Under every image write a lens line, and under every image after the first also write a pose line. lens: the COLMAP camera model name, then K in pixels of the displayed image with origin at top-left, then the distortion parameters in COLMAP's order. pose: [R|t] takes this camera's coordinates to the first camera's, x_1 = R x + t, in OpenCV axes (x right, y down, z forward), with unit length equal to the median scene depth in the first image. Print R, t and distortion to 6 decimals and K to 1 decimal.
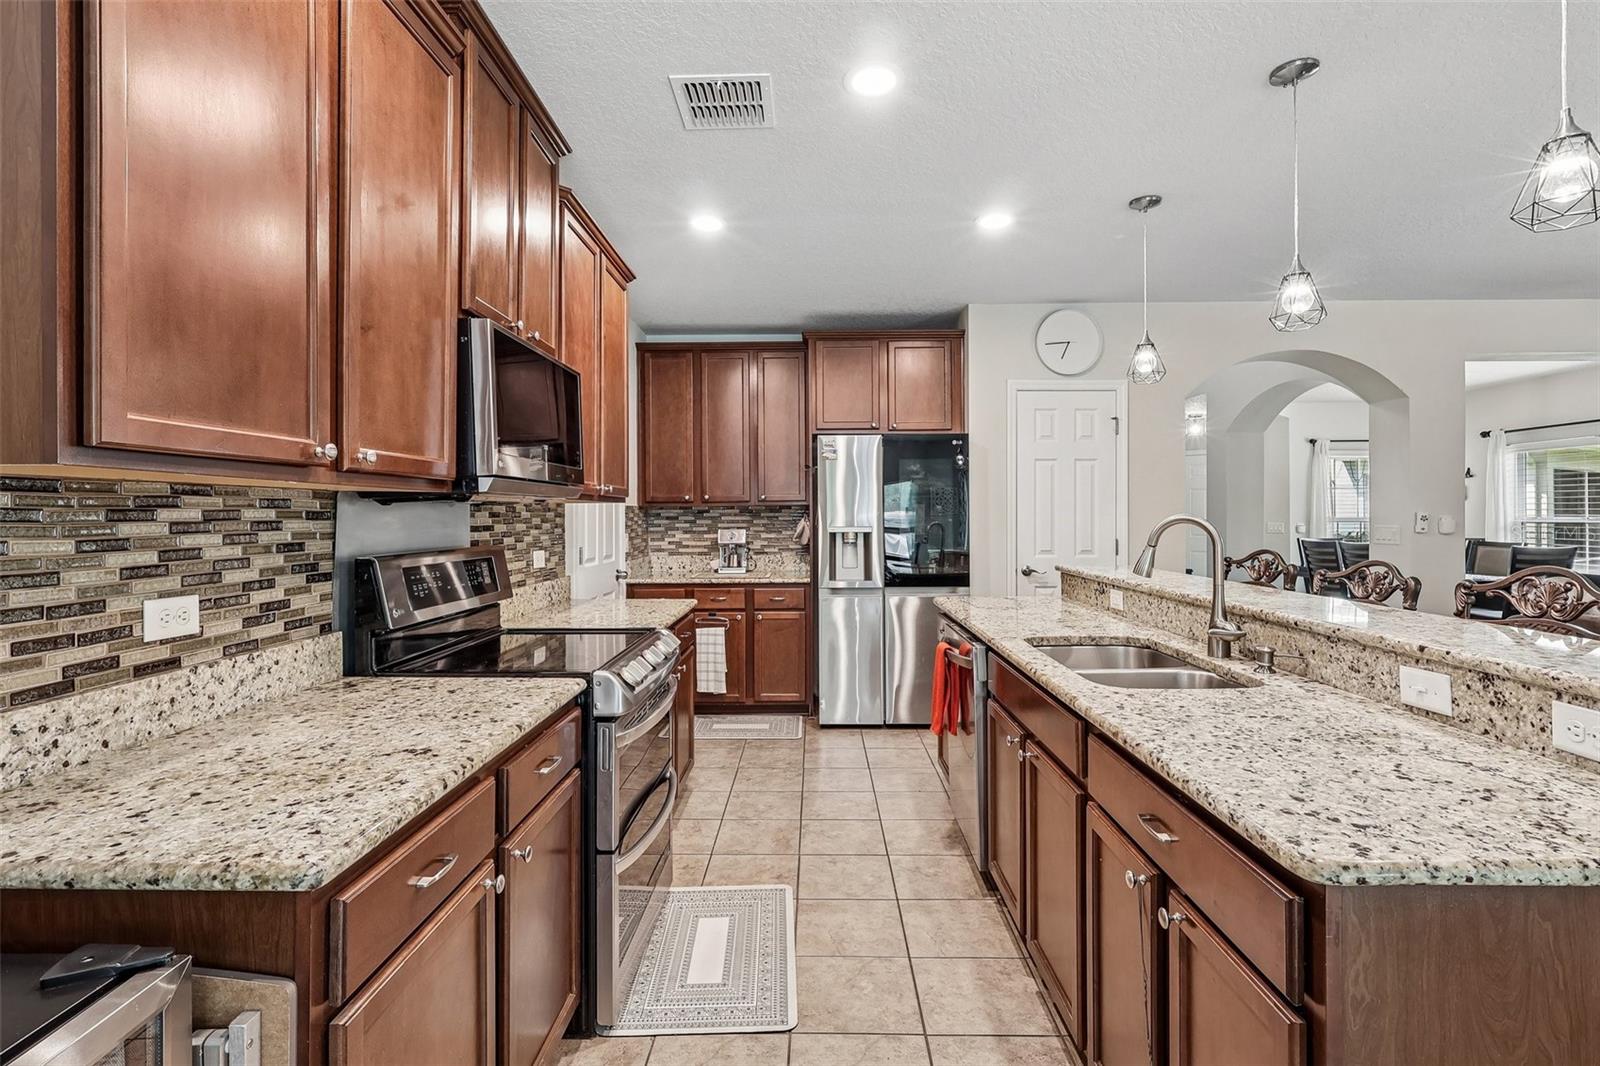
lens RADIAL K [[762.4, 0, 818.6], [0, 762.4, 514.3], [0, 0, 1]] dist [-0.005715, 0.002432]
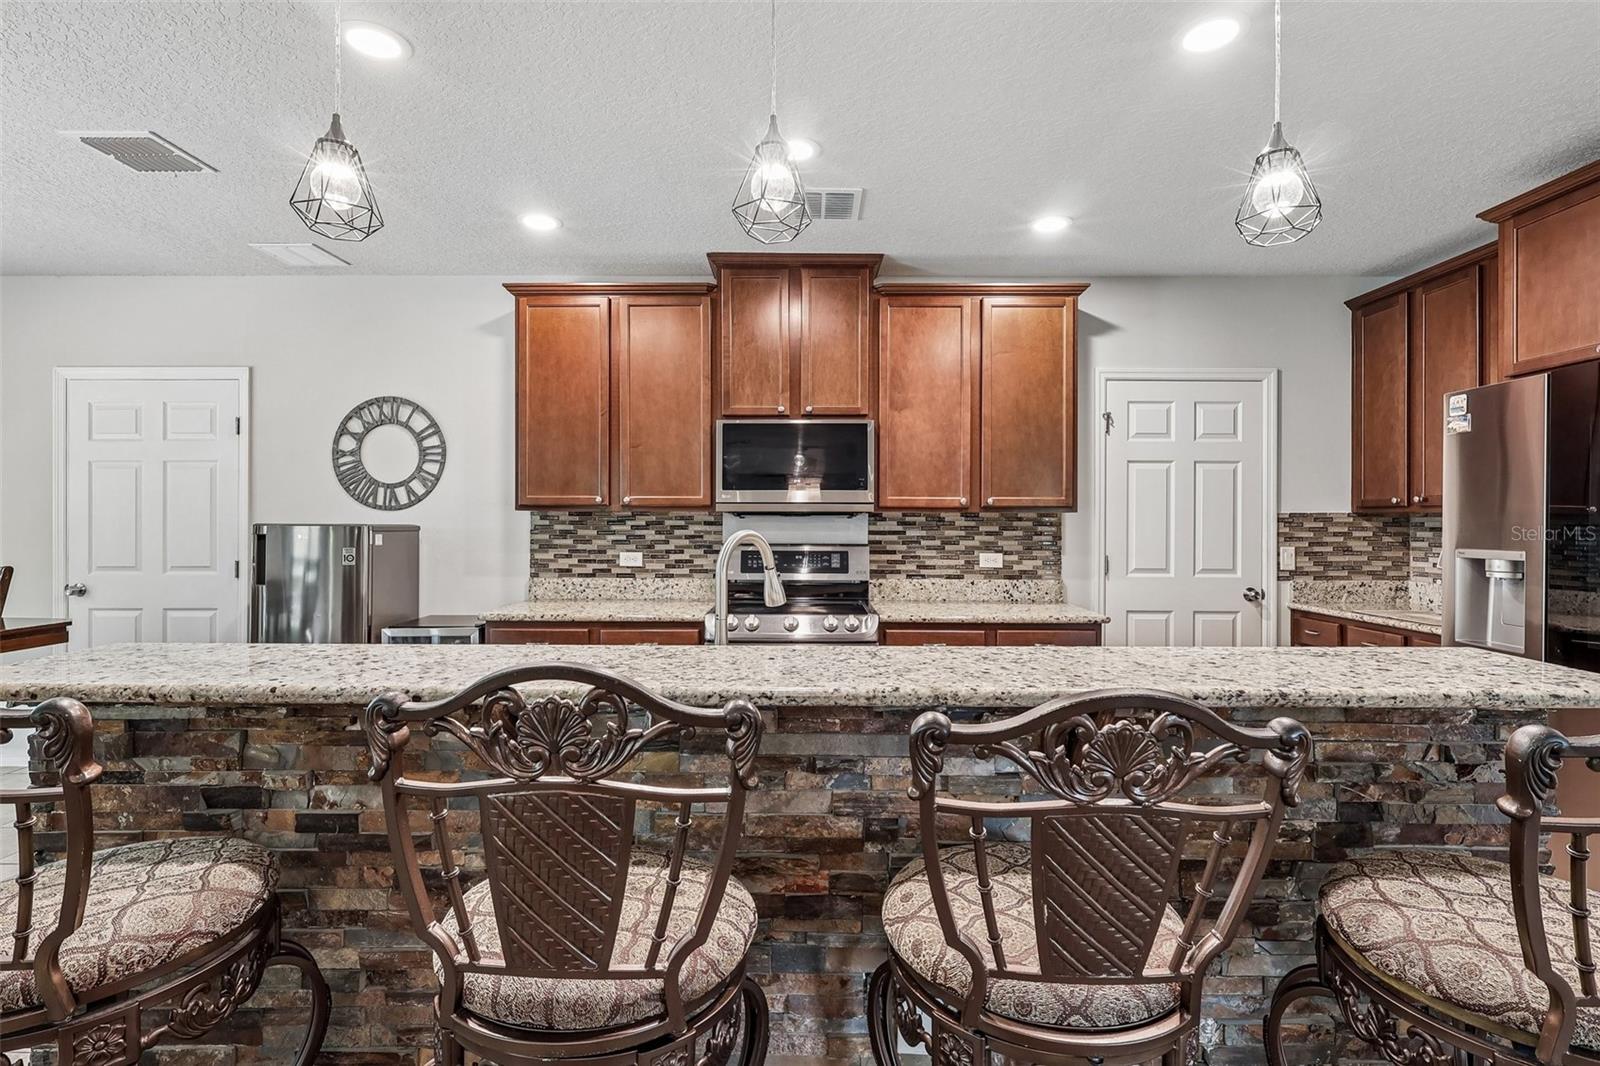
lens RADIAL K [[762.4, 0, 798.2], [0, 762.4, 520.9], [0, 0, 1]] dist [-0.005715, 0.002432]
pose [[-0.012513, 0.013562, -0.999830, 1.714800], [-0.000745, 0.999908, 0.013572, -0.039719], [0.999921, 0.000914, -0.012502, 1.438036]]
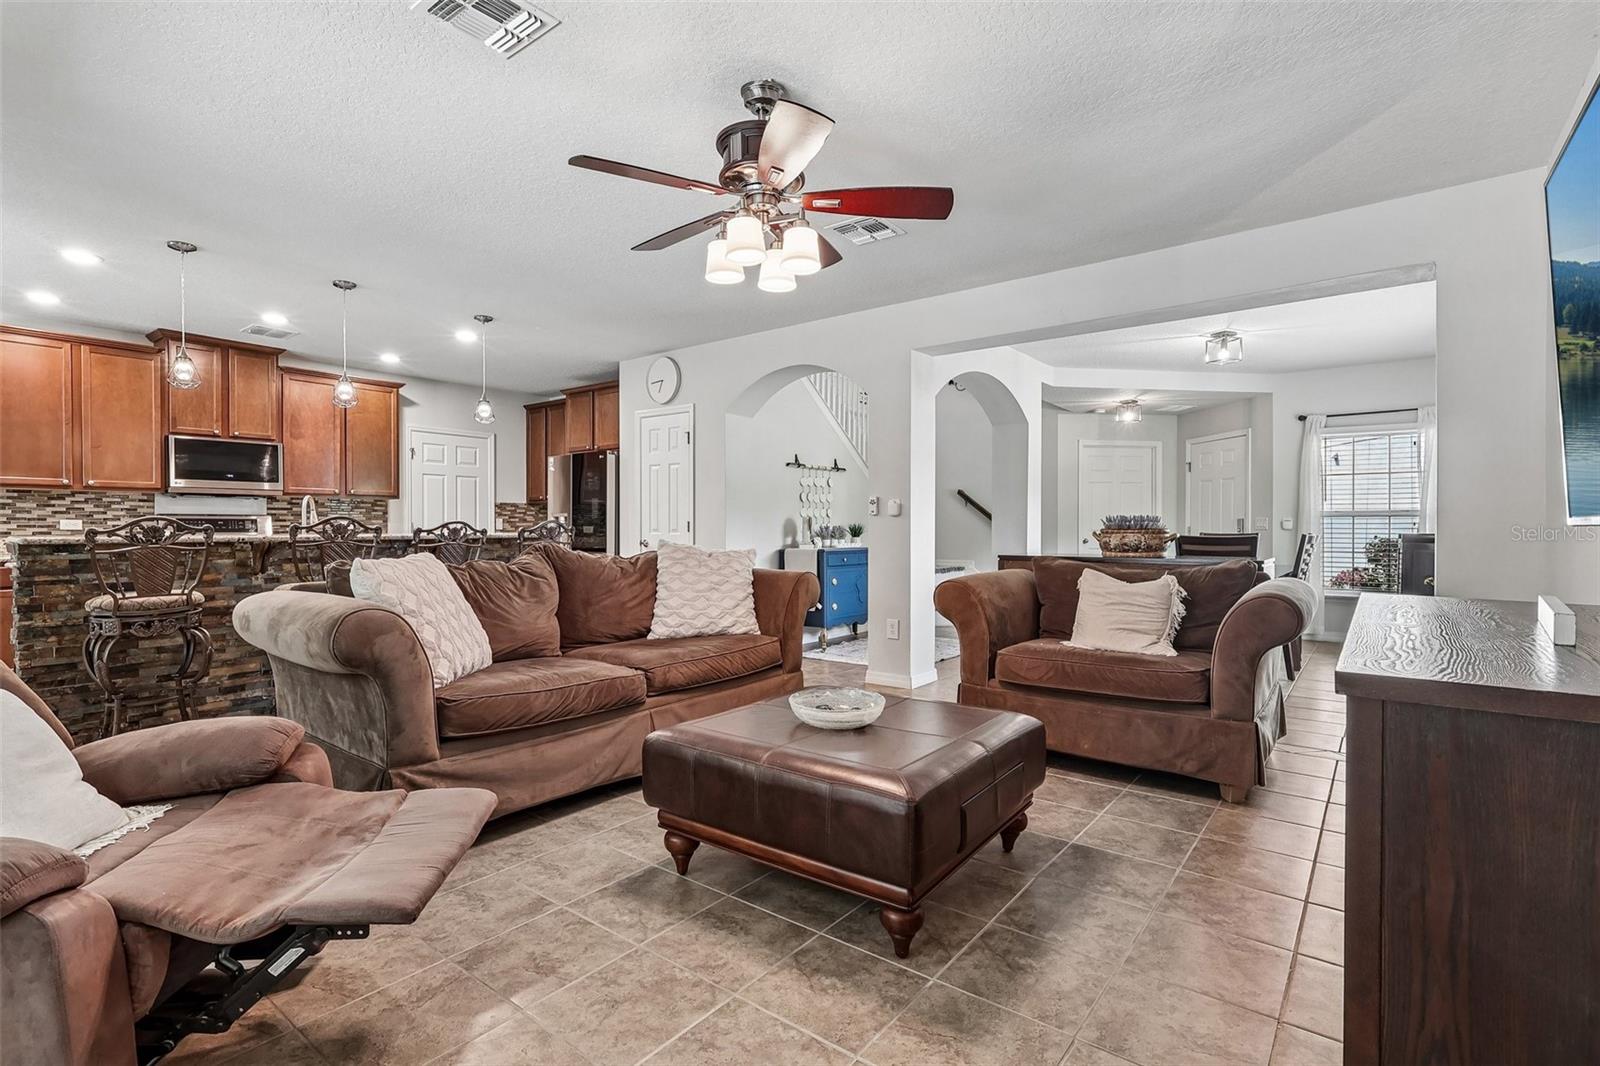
lens RADIAL K [[762.4, 0, 792.4], [0, 762.4, 535.7], [0, 0, 1]] dist [-0.005715, 0.002432]
pose [[0.780181, 0.021638, -0.625179, 3.977938], [-0.010777, 0.999718, 0.021153, 0.059441], [0.625461, -0.009766, 0.780195, 0.222966]]
